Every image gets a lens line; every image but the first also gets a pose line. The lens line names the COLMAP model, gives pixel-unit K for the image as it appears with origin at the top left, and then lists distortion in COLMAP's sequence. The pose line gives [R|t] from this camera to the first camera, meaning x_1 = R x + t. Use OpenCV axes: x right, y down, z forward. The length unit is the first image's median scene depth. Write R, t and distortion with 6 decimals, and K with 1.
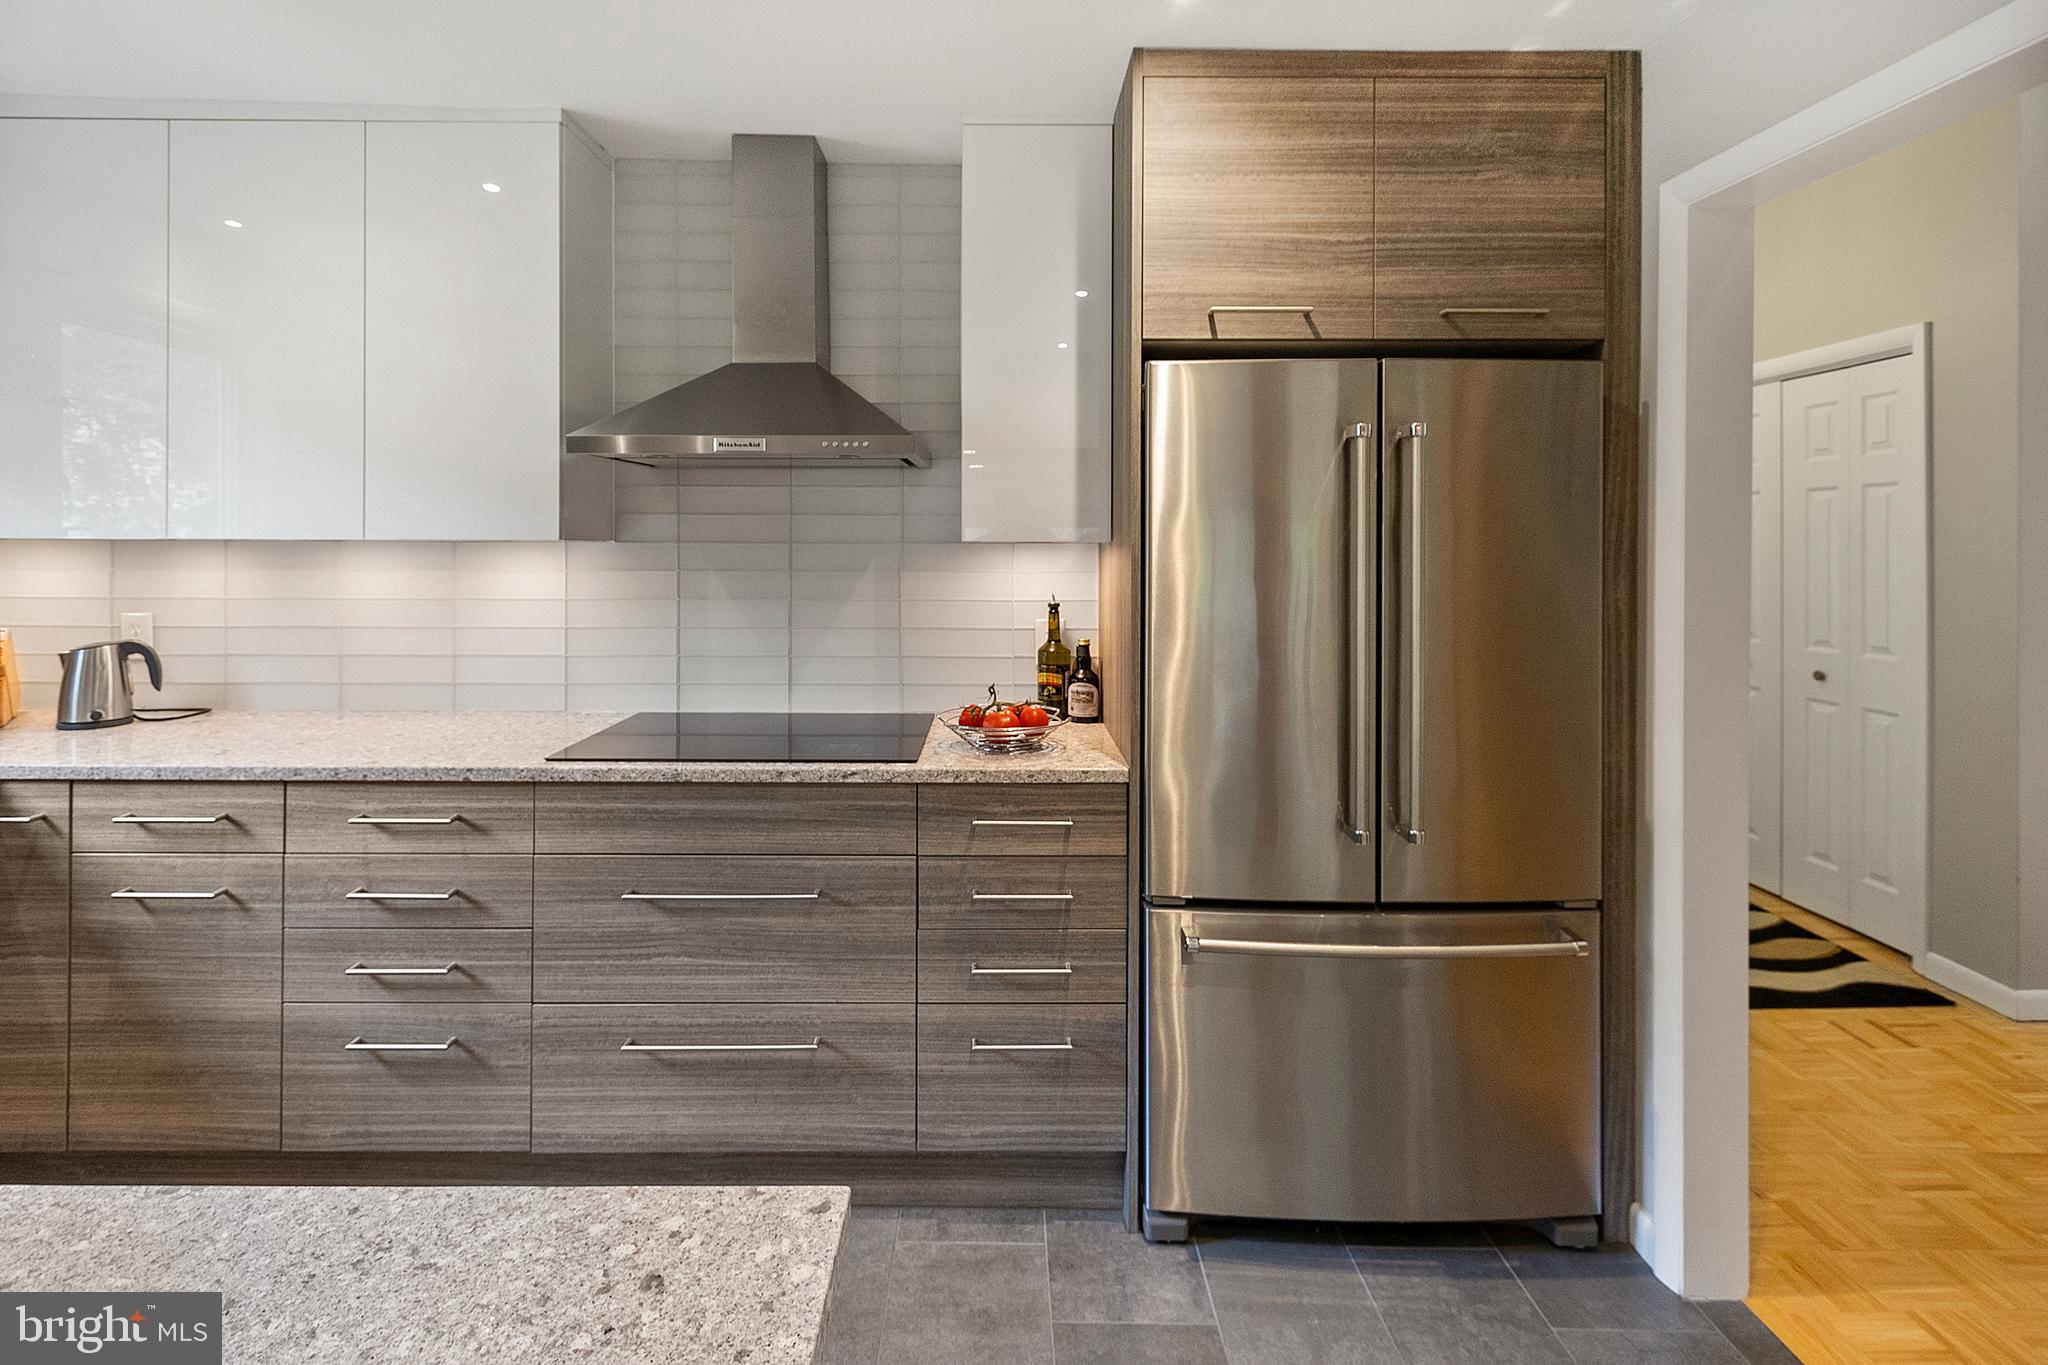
lens RADIAL K [[983.7, 0, 1004.1], [0, 983.7, 538.9], [0, 0, 1]] dist [0.003117, -0.000817]
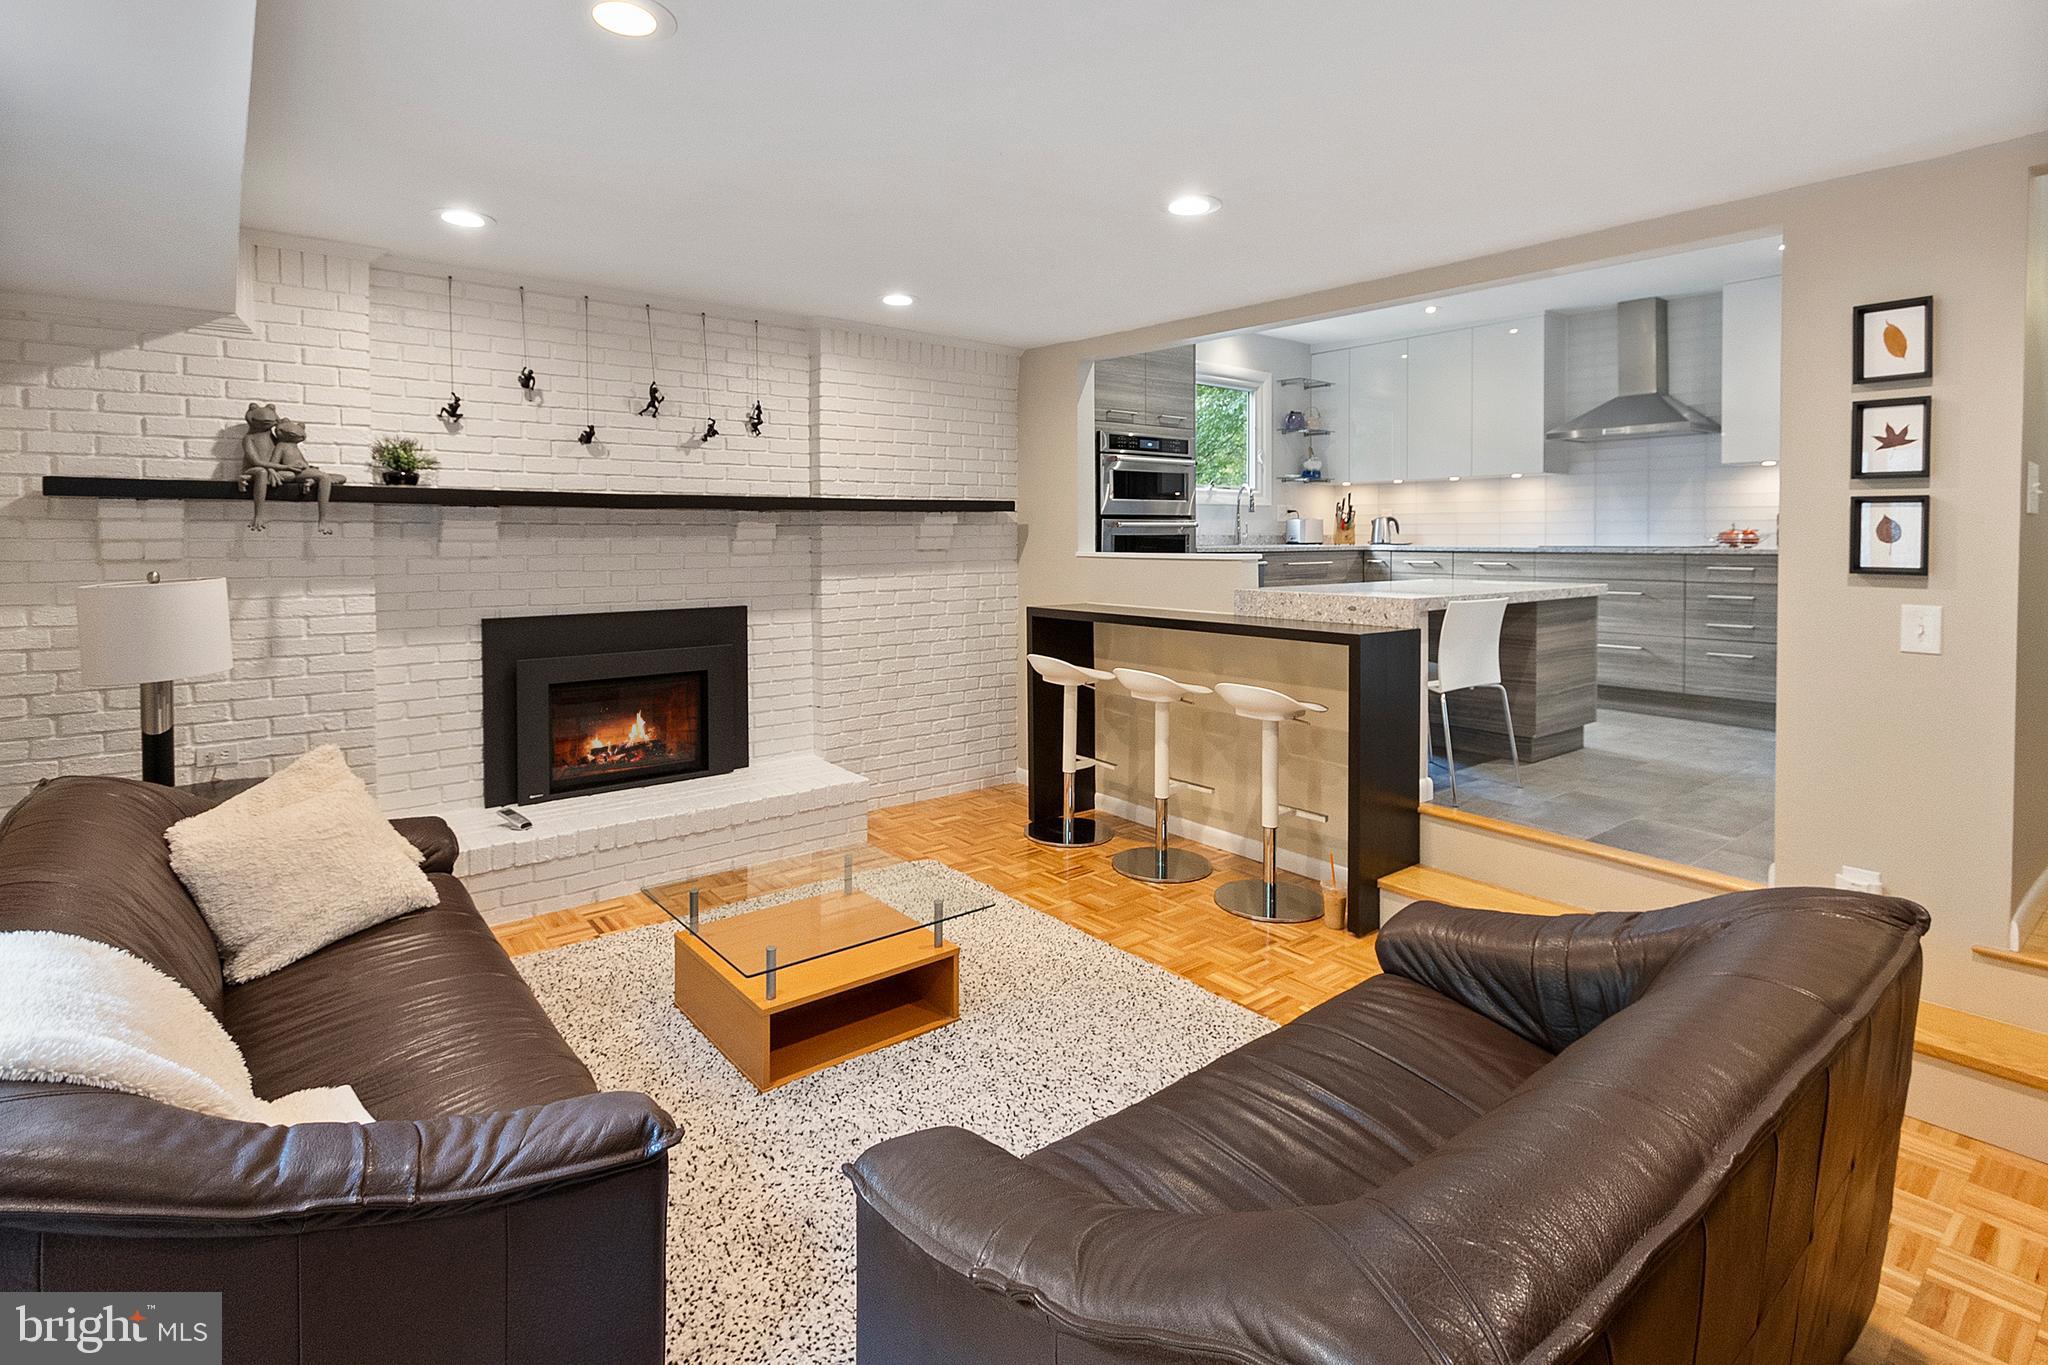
lens RADIAL K [[1010.9, 0, 1012.7], [0, 1010.9, 559.3], [0, 0, 1]] dist [0.012389, -0.000929]
pose [[0.620487, 0.009927, -0.784154, 0.929988], [0.010719, 0.999719, 0.021138, 0.186372], [0.784143, -0.021522, 0.620206, -2.097548]]
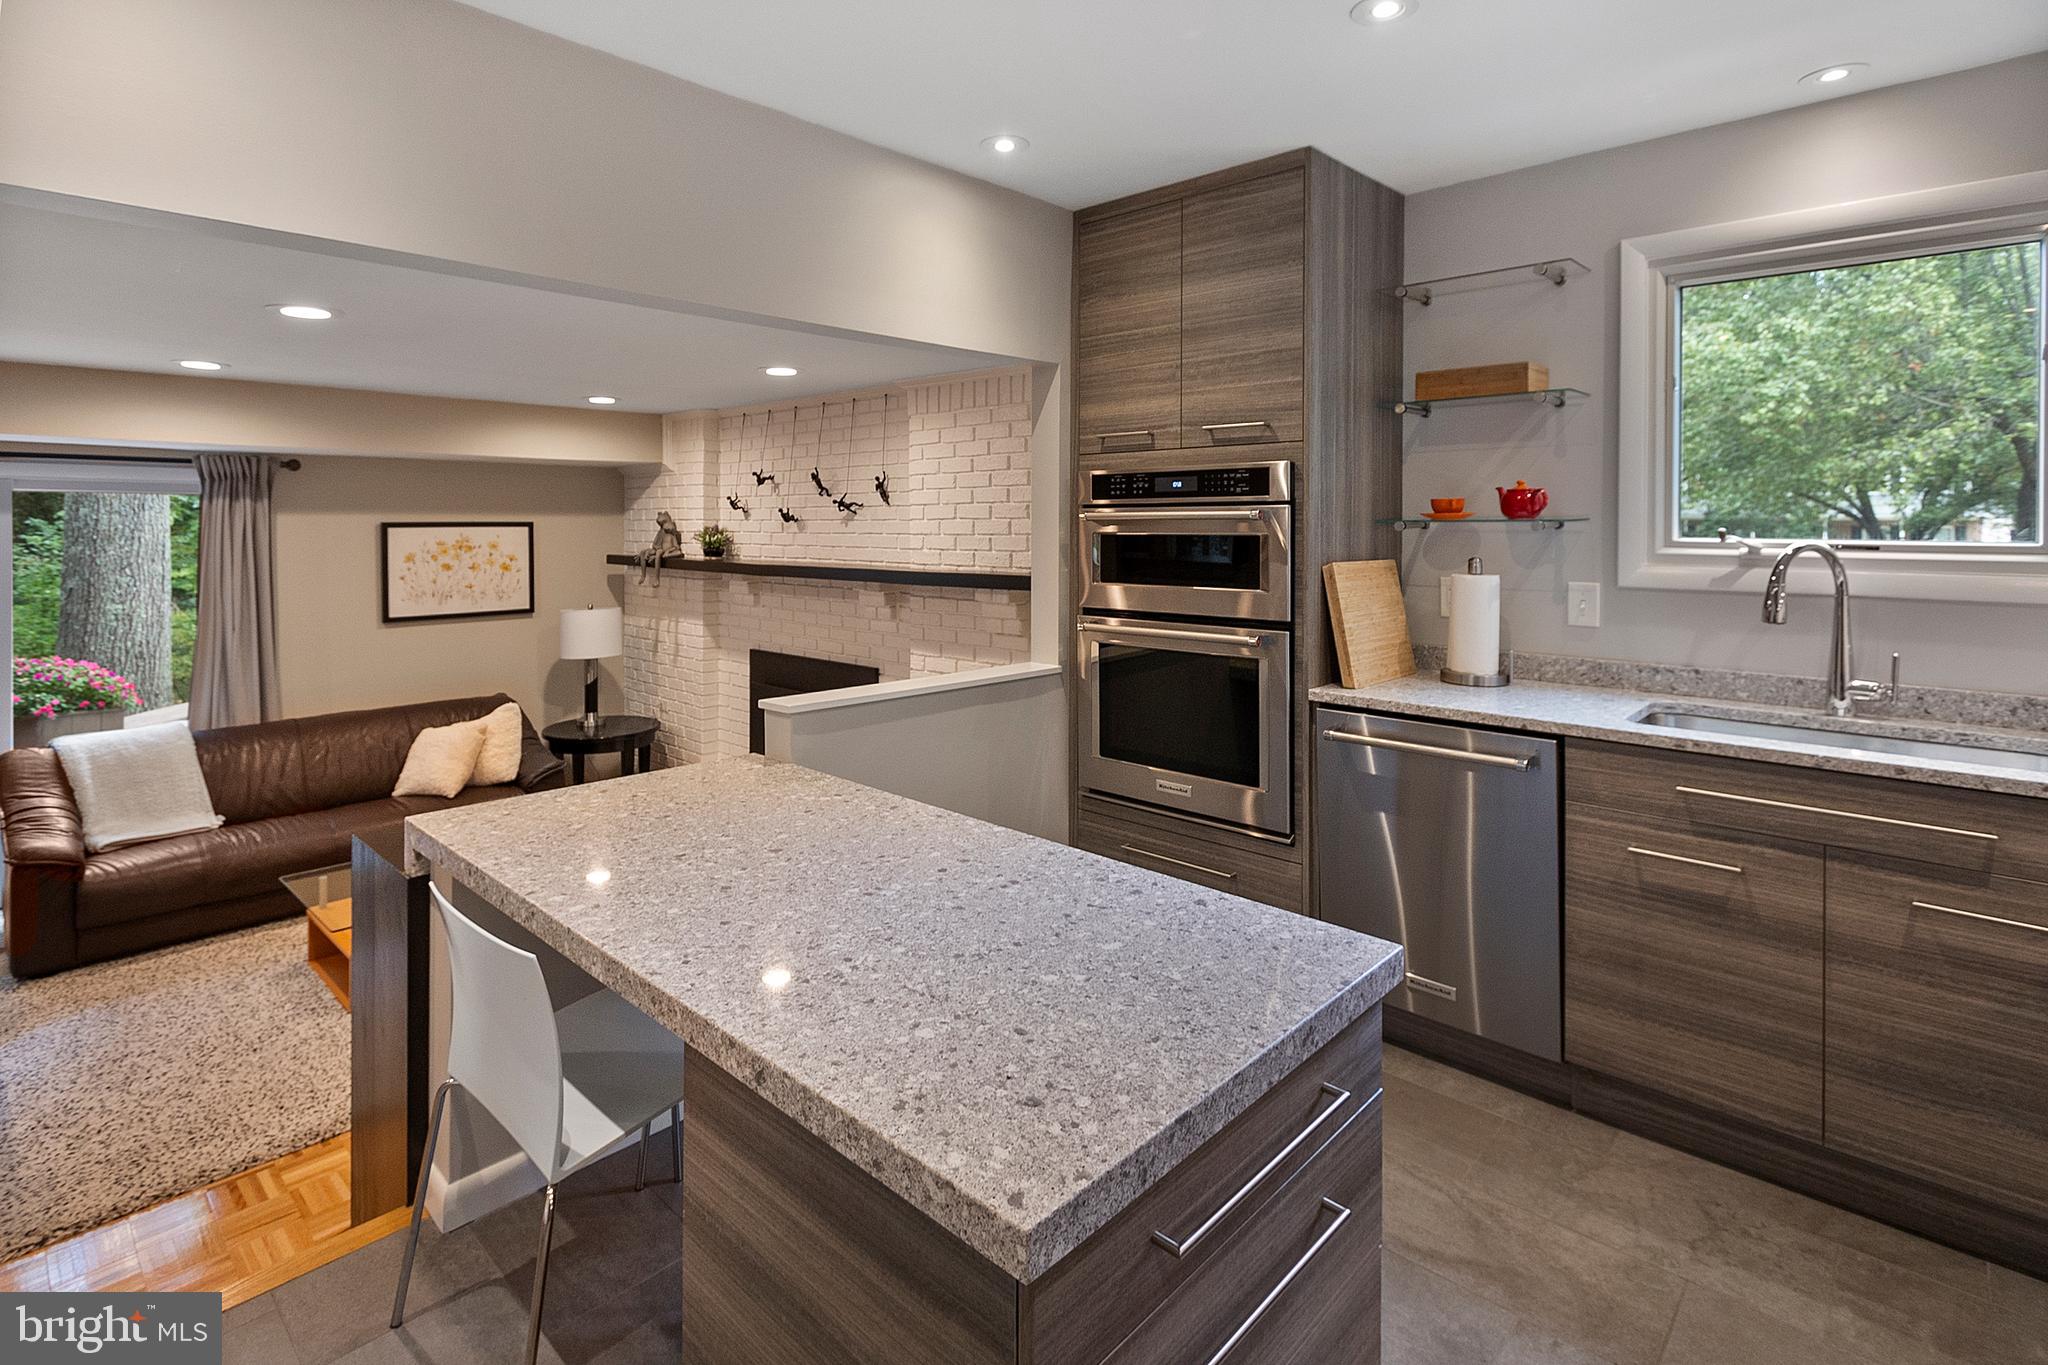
lens RADIAL K [[997.6, 0, 998.0], [0, 997.6, 531.3], [0, 0, 1]] dist [0.001223, -0.000254]
pose [[-0.696235, -0.005465, -0.717794, 0.243106], [-0.004711, 0.999984, -0.003045, 0.010786], [0.717799, 0.001262, -0.696249, 0.757683]]
